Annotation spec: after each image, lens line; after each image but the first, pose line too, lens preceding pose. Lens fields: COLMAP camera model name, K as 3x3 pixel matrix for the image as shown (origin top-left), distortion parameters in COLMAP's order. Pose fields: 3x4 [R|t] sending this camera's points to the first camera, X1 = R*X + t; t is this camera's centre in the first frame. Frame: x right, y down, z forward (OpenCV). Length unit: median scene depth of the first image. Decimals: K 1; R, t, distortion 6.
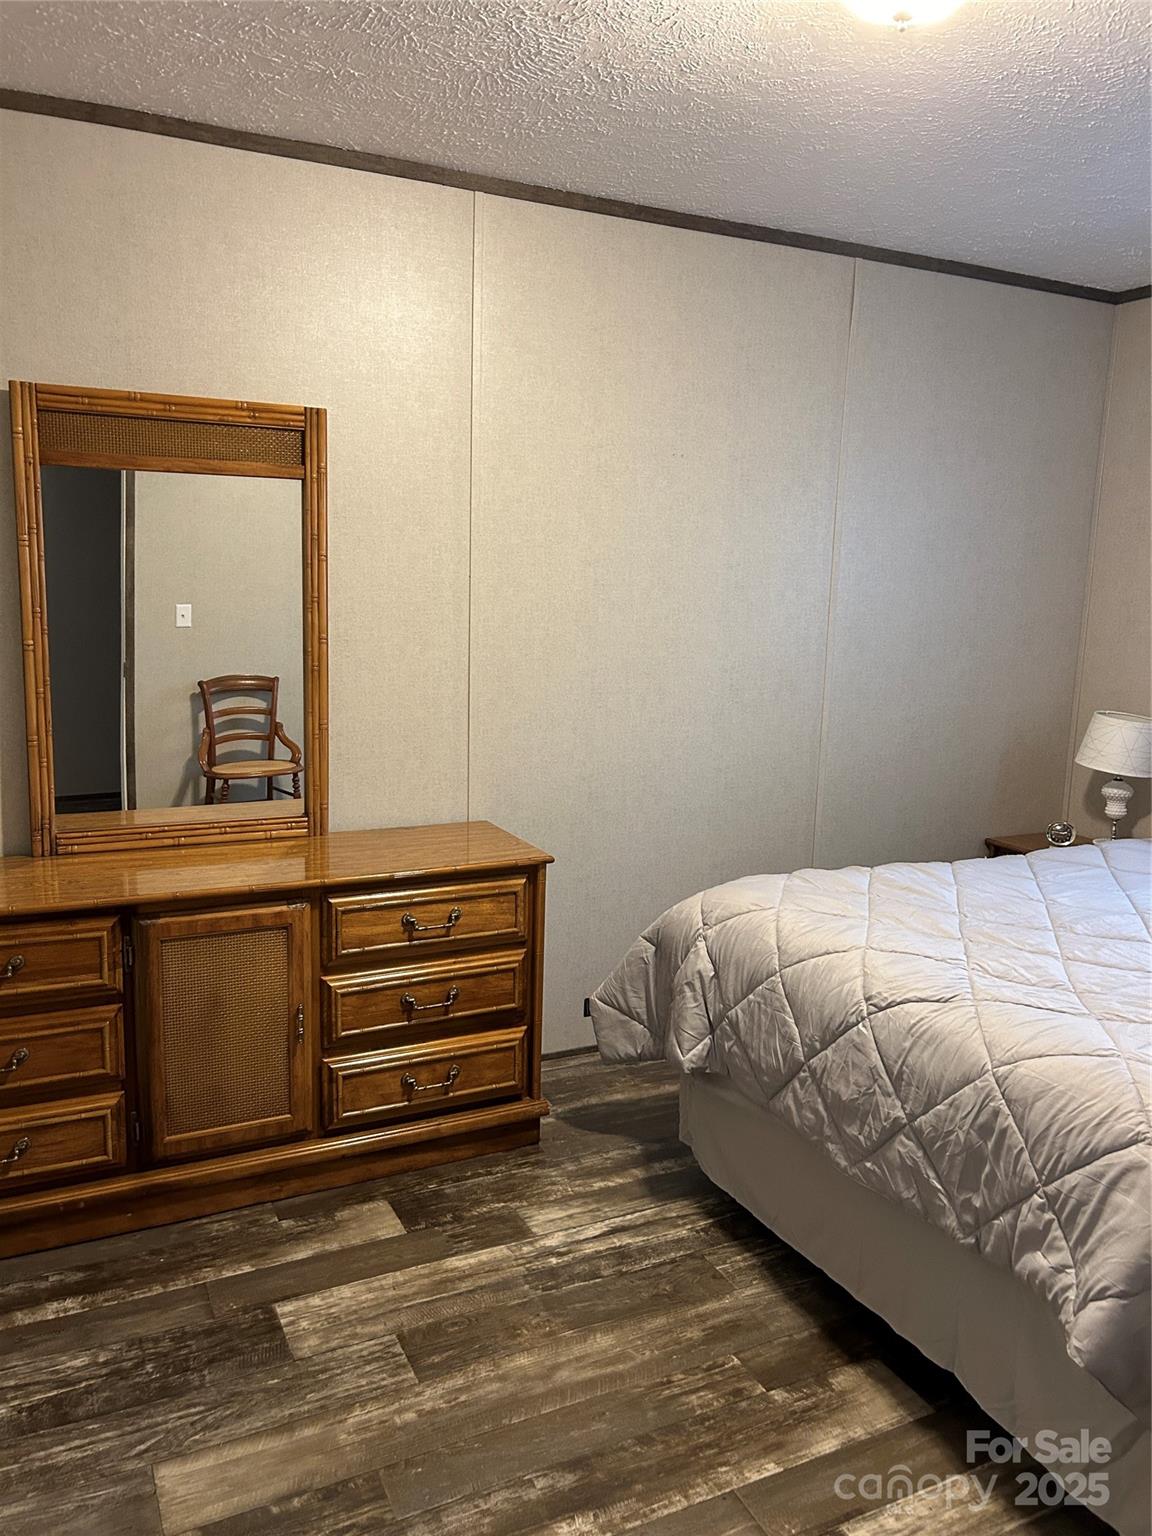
lens RADIAL K [[1185.8, 0, 576.0], [0, 1185.8, 768.0], [0, 0, 1]] dist [0.008184, 0.000198]
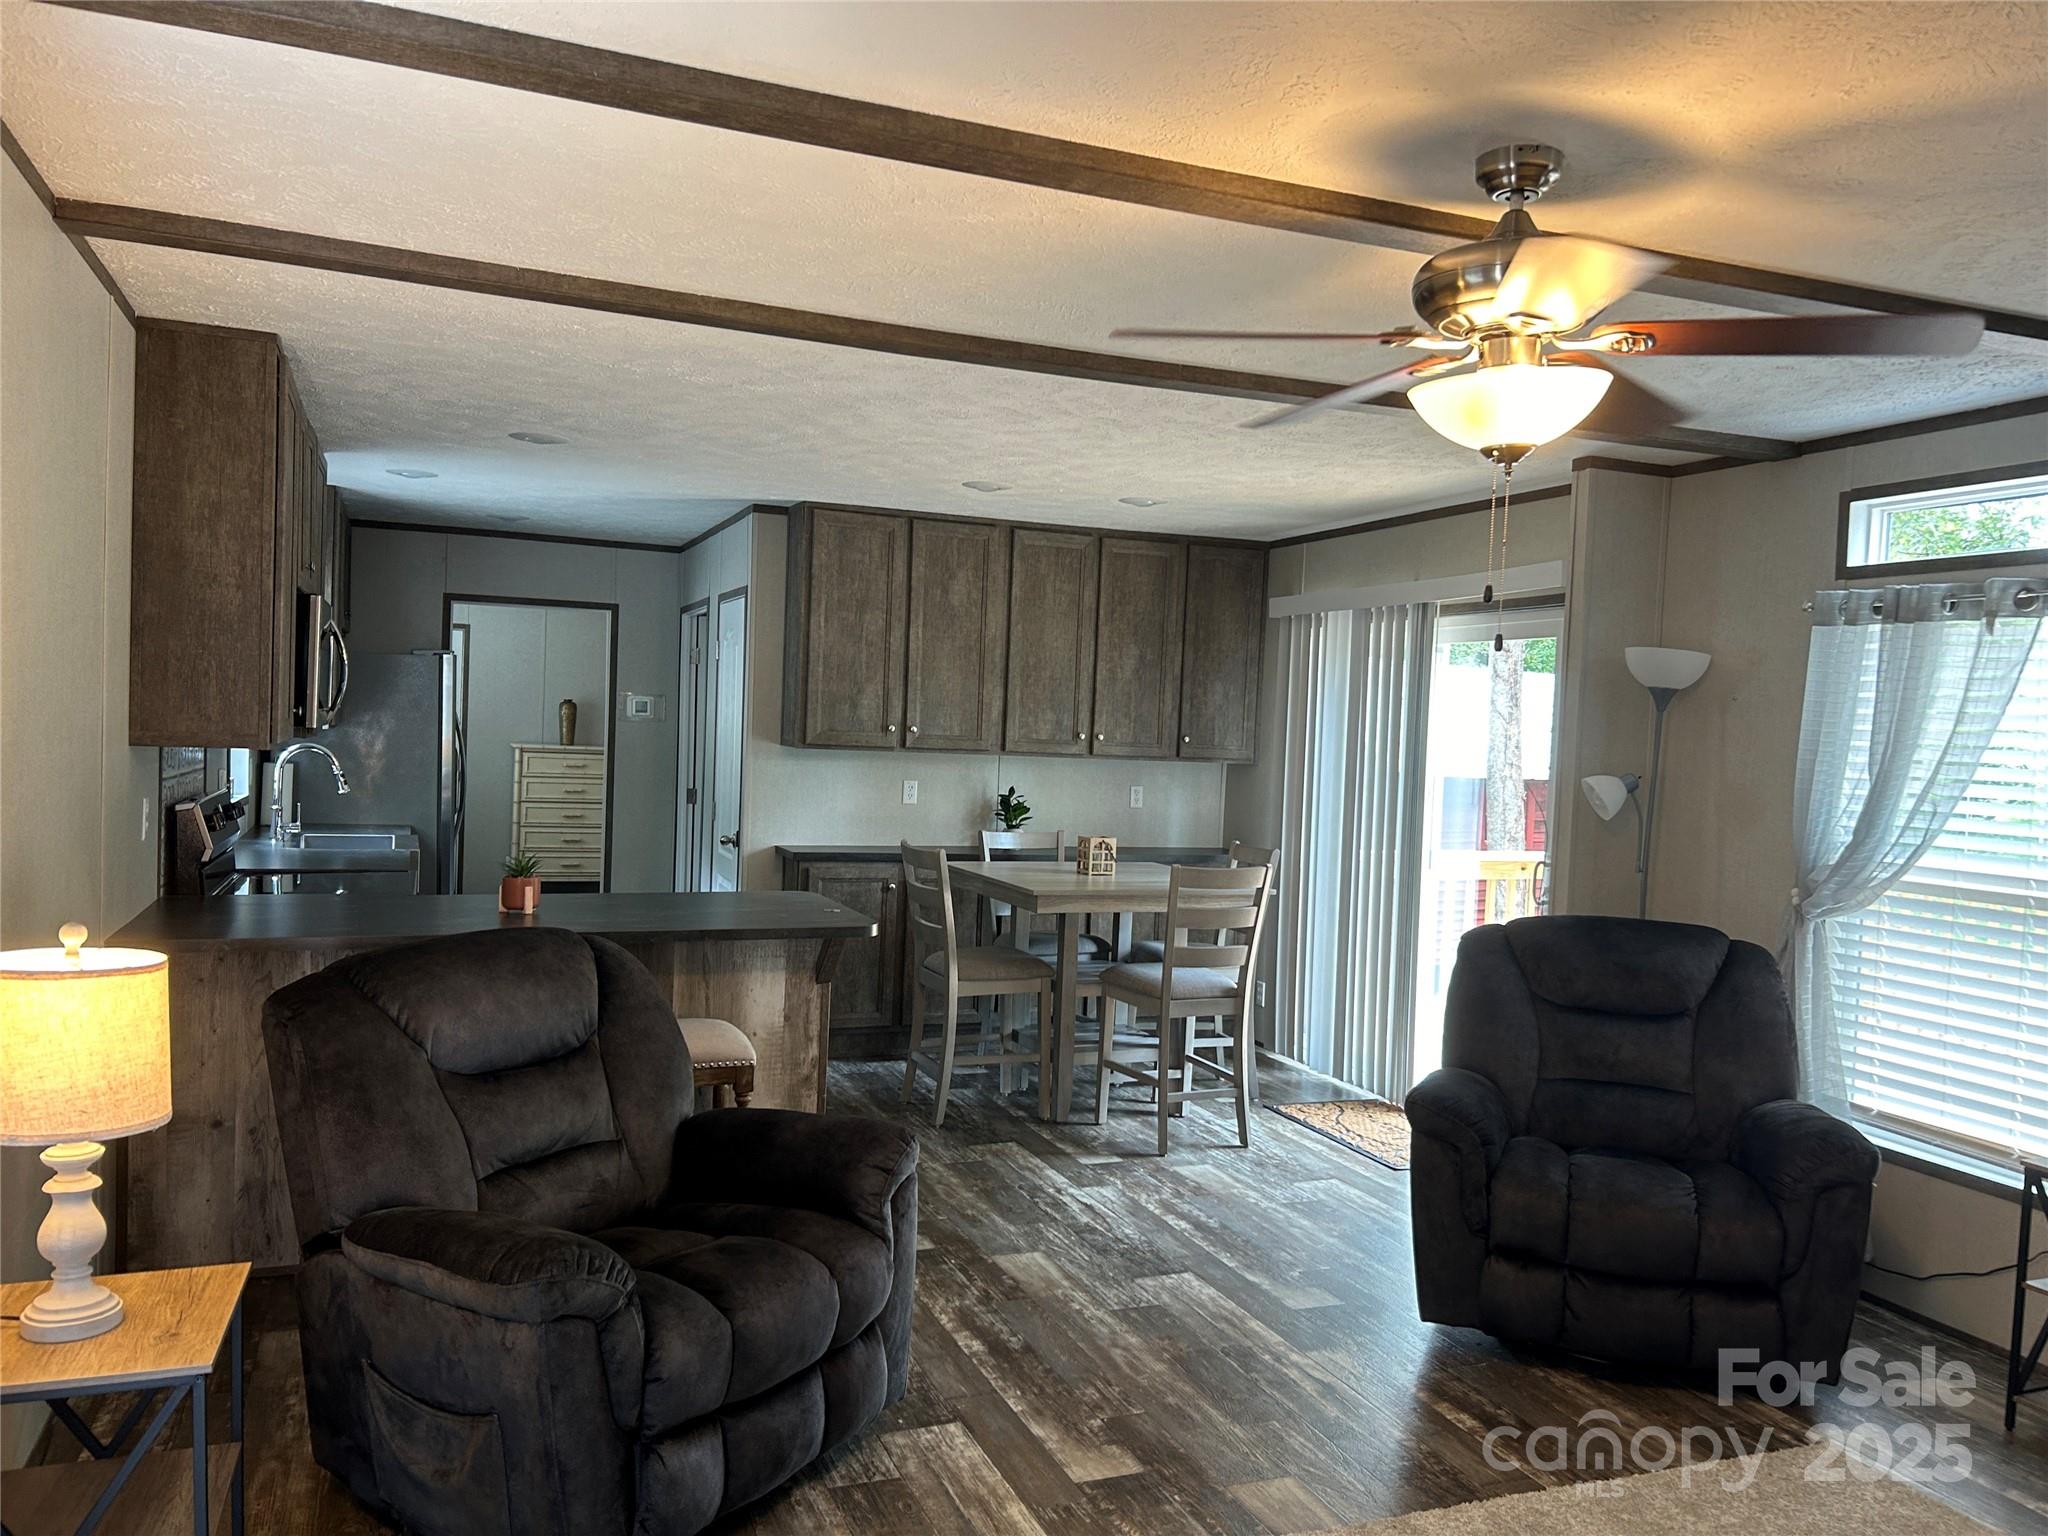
lens RADIAL K [[1588.4, 0, 1024.0], [0, 1588.4, 768.0], [0, 0, 1]] dist [0.598398, 0.000136]
pose [[-0.089194, -0.012166, -0.995940, 2.111418], [-0.210457, 0.977579, 0.006906, -0.114784], [0.973526, 0.210218, -0.089755, 1.064608]]
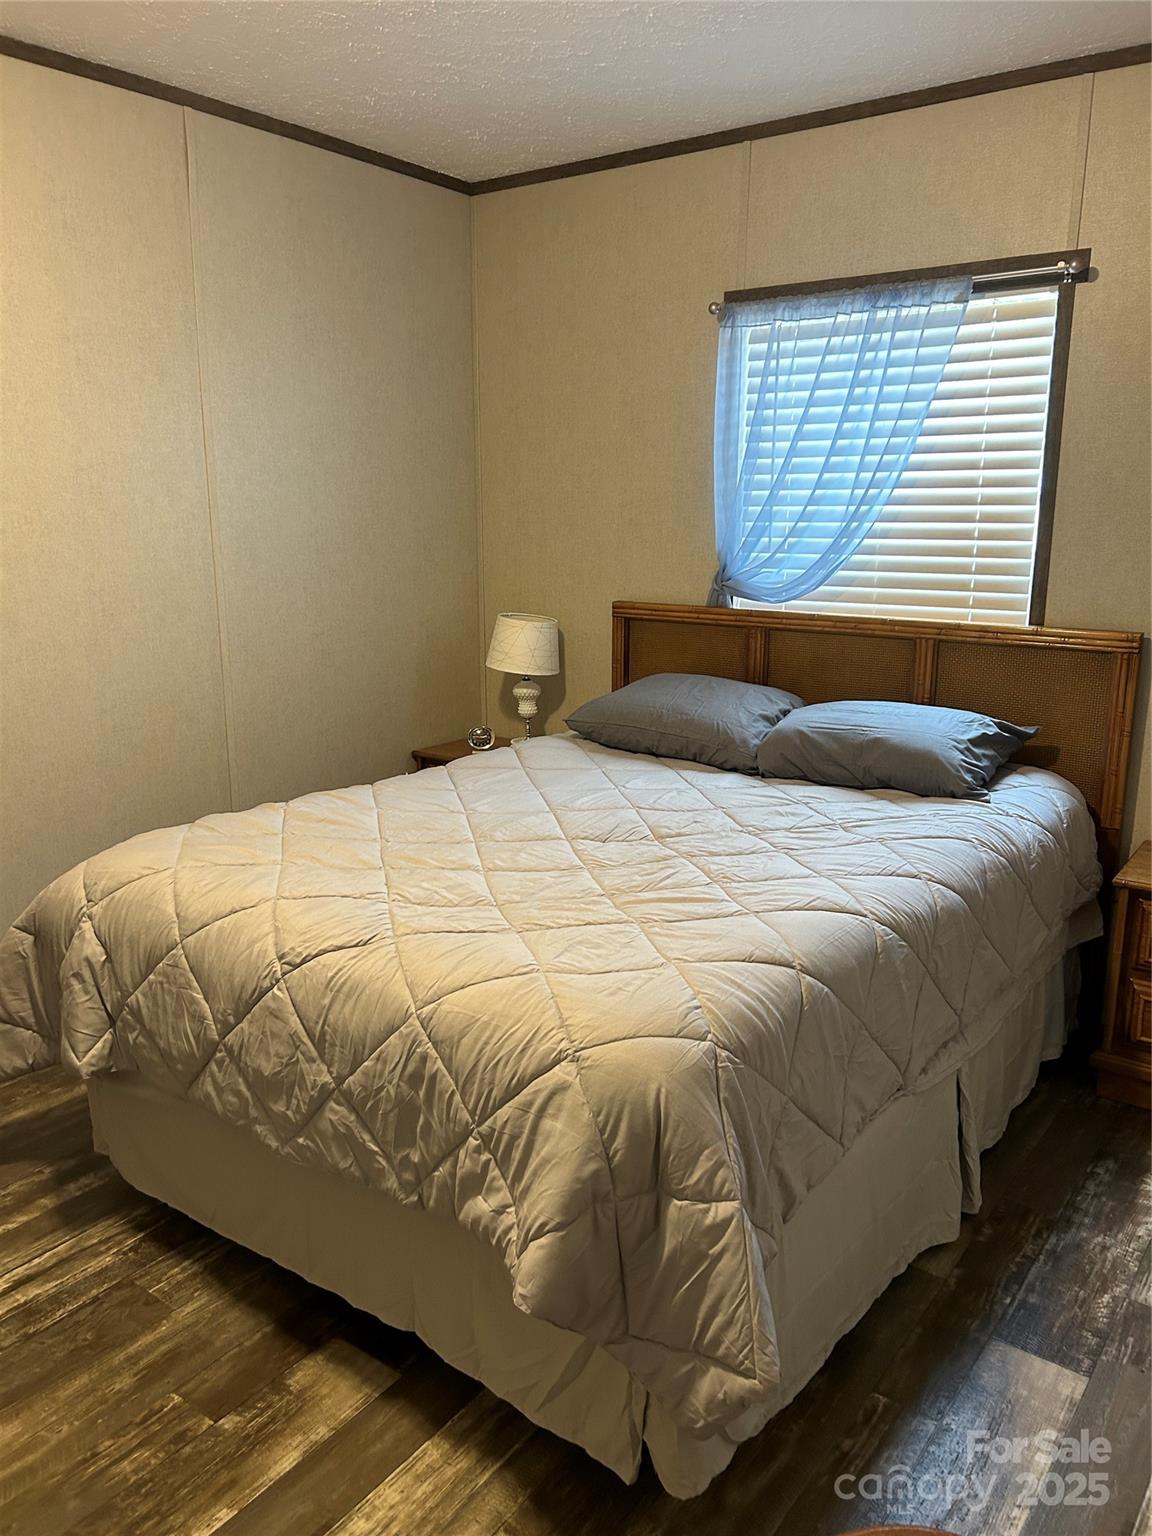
lens RADIAL K [[1185.8, 0, 576.0], [0, 1185.8, 768.0], [0, 0, 1]] dist [0.008184, 0.000198]
pose [[0.891231, -0.128863, 0.434859, 0.069268], [0.099632, 0.990994, 0.089471, -0.003233], [-0.442472, -0.036413, 0.896043, 0.103134]]
